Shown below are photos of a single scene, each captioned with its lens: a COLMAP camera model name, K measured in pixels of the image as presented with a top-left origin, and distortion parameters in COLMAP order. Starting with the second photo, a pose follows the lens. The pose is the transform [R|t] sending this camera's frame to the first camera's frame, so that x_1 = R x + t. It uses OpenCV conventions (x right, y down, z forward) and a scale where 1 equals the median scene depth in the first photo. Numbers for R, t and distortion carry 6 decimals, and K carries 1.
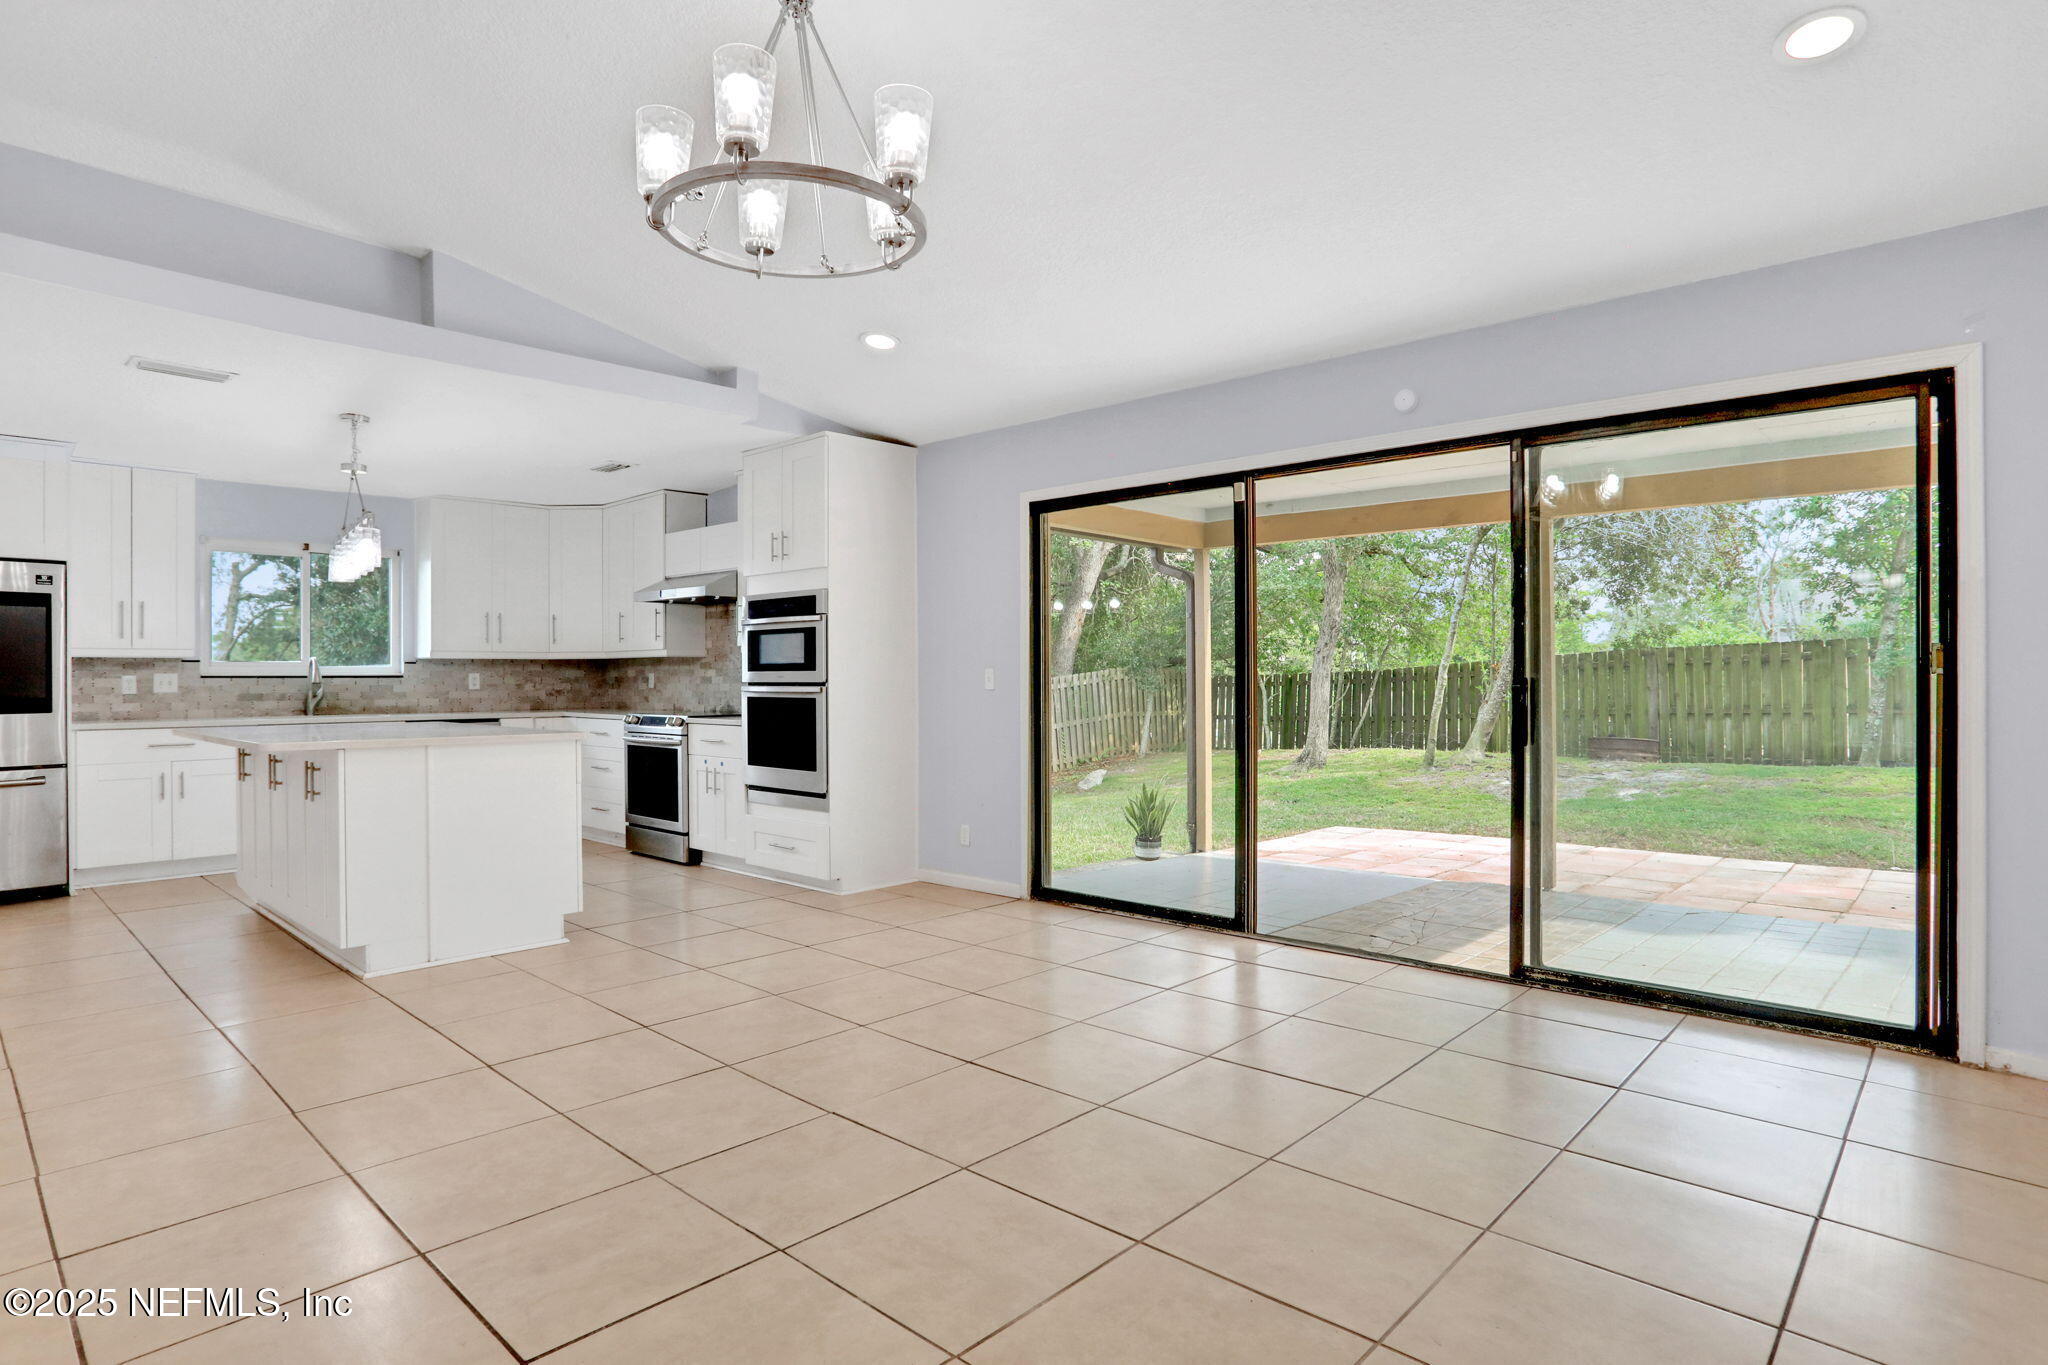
lens RADIAL K [[1070.4, 0, 1010.8], [0, 1070.4, 674.1], [0, 0, 1]] dist [-0.053209, 0.025439]
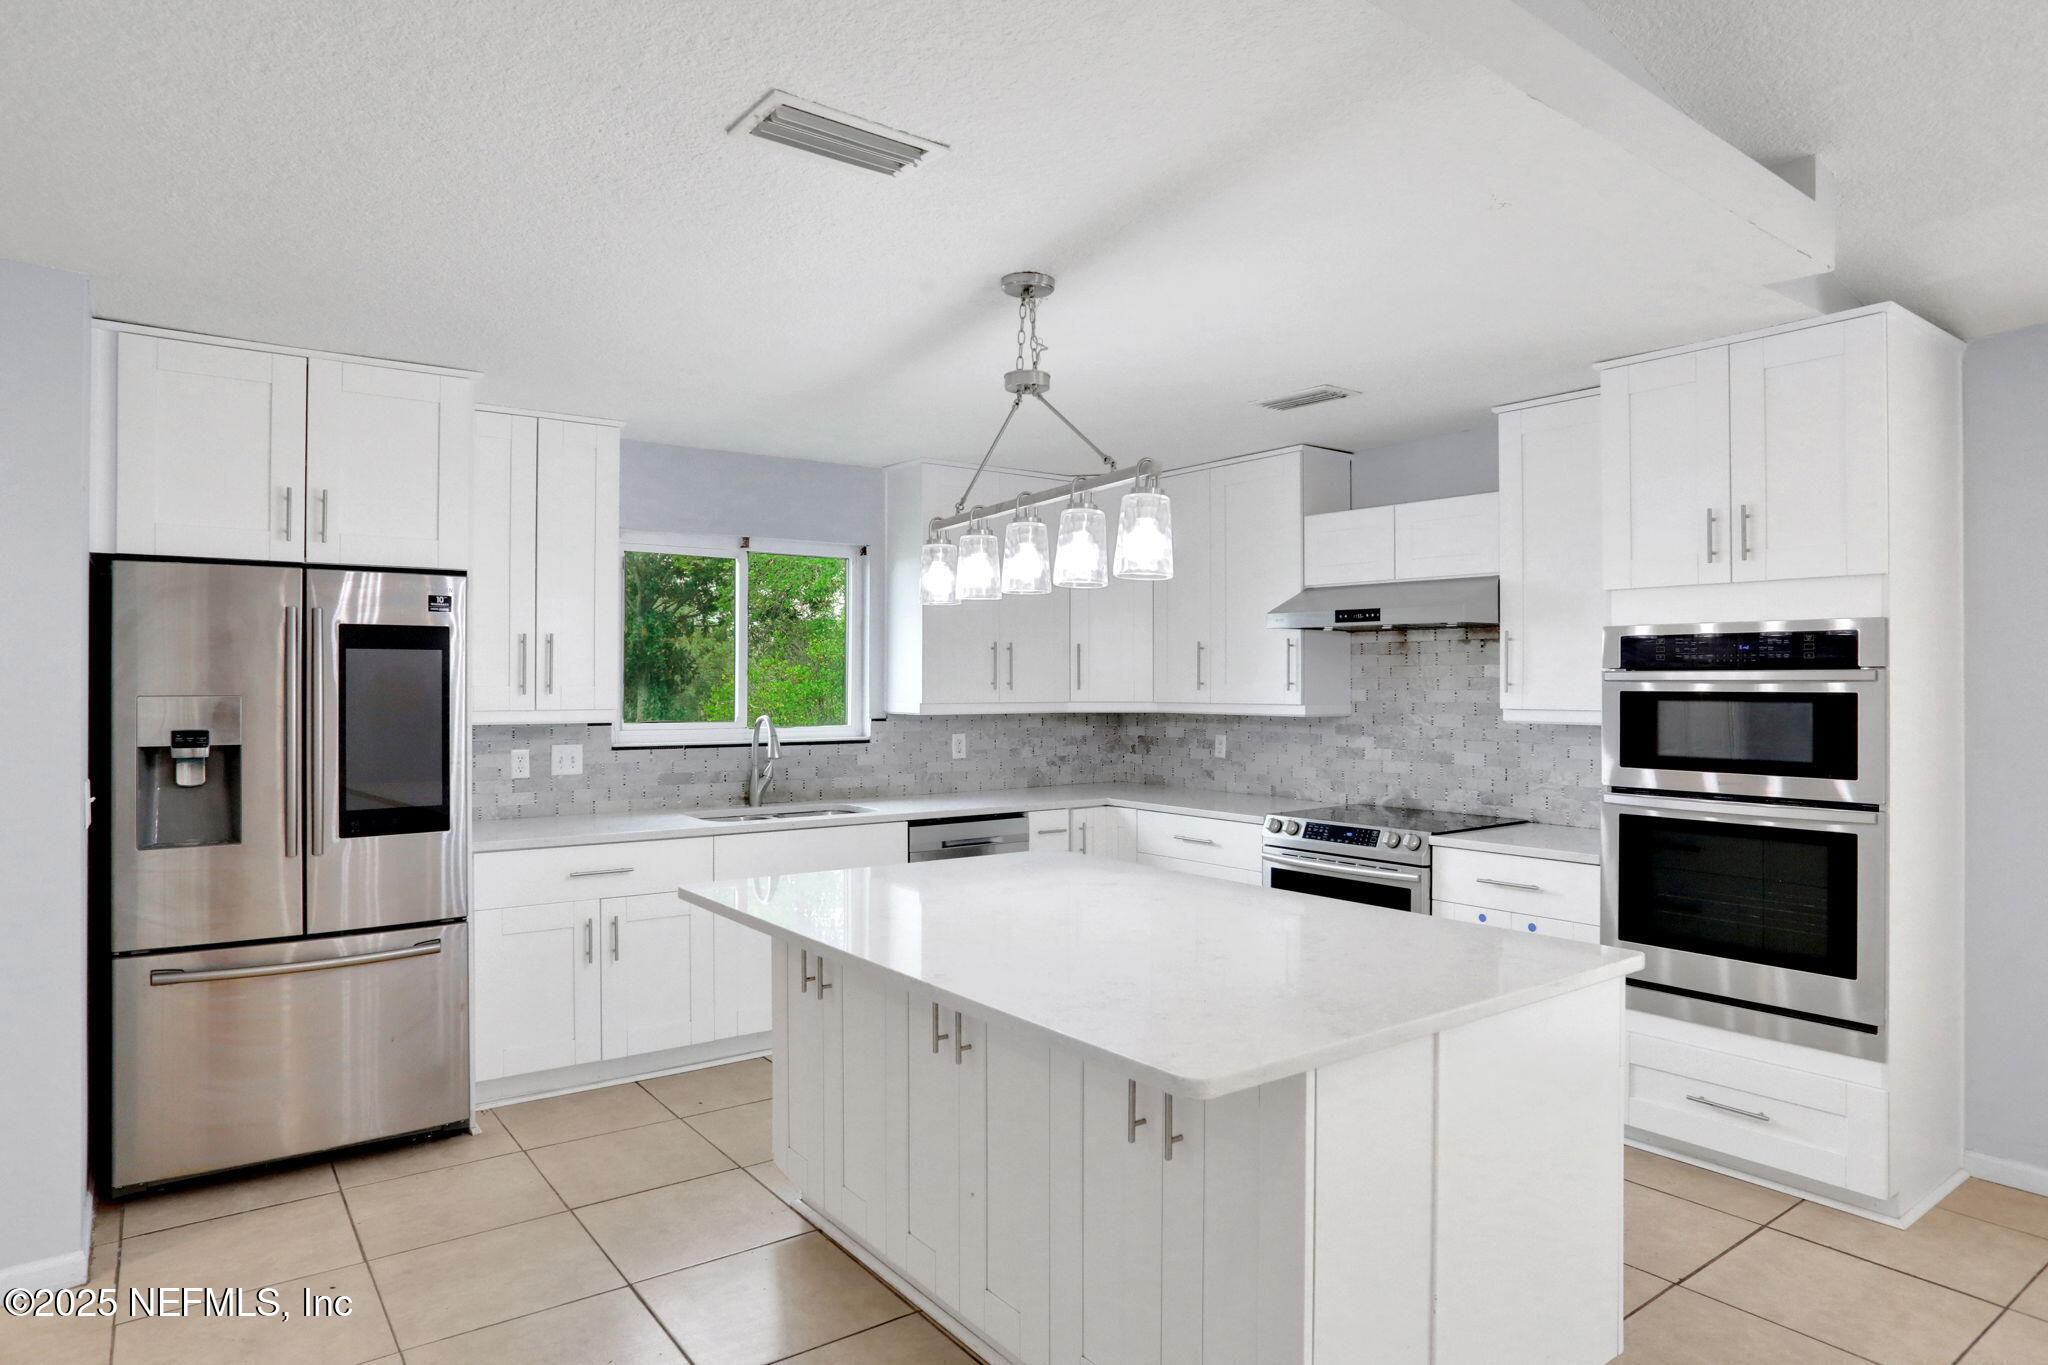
lens RADIAL K [[1215.8, 0, 1032.2], [0, 1215.8, 685.5], [0, 0, 1]] dist [-0.020834, 0.004758]
pose [[0.984950, 0.006172, -0.172727, -0.391932], [-0.005482, 0.999975, 0.004473, -0.040276], [0.172750, -0.003459, 0.984960, 0.314421]]
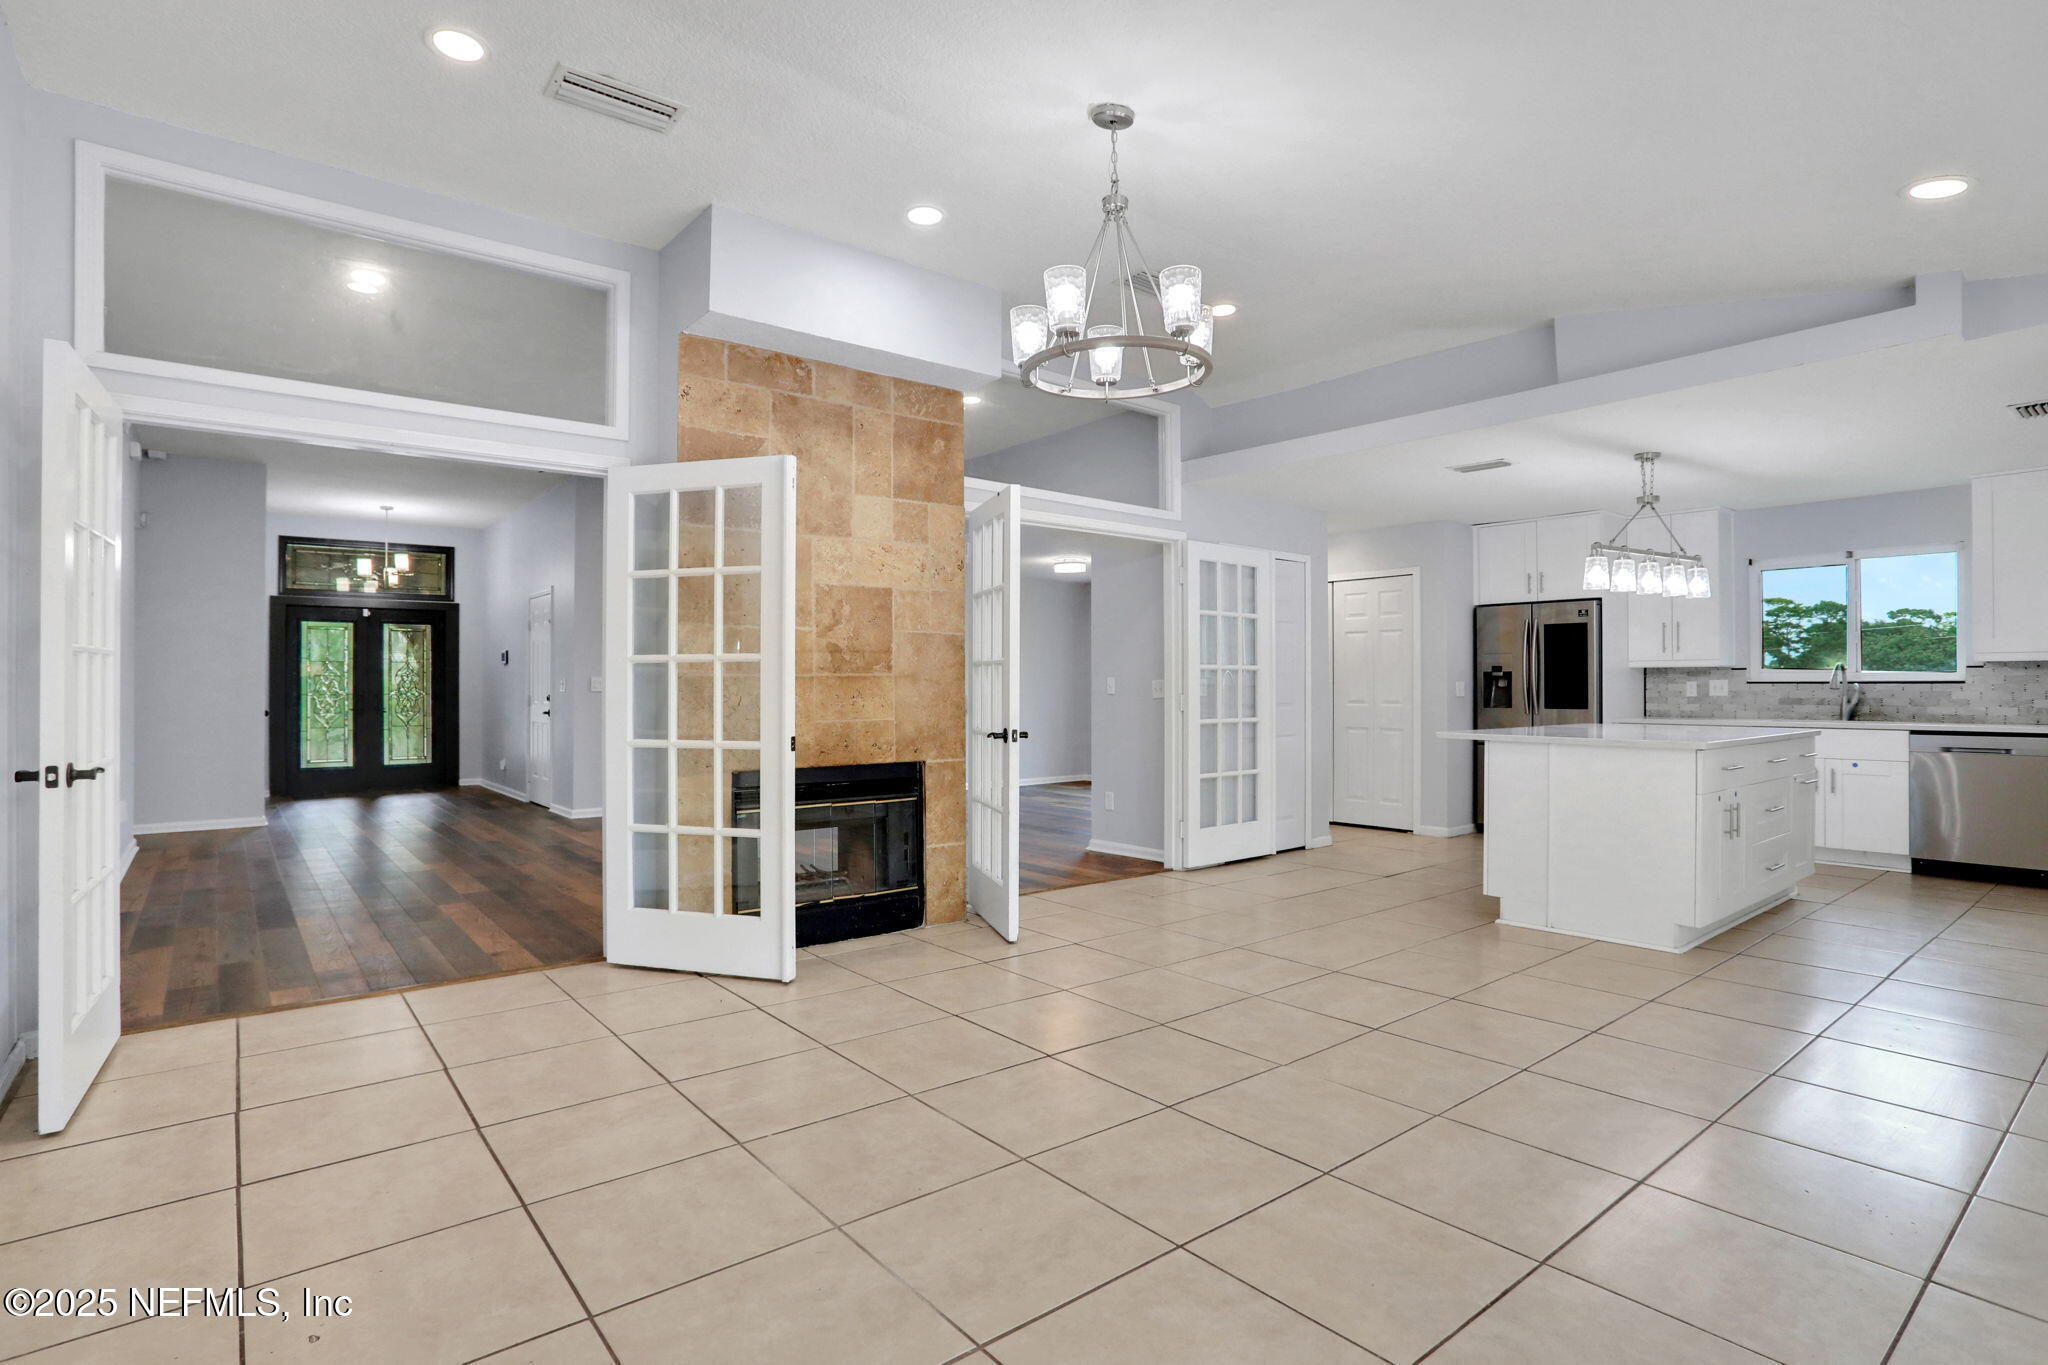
lens RADIAL K [[1005.7, 0, 1035.6], [0, 1005.7, 679.5], [0, 0, 1]] dist [-0.067969, 0.028567]
pose [[-0.120426, -0.001522, -0.992721, 0.379446], [0.005164, 0.999984, -0.002160, -0.002397], [0.992709, -0.005386, -0.120416, 0.351833]]
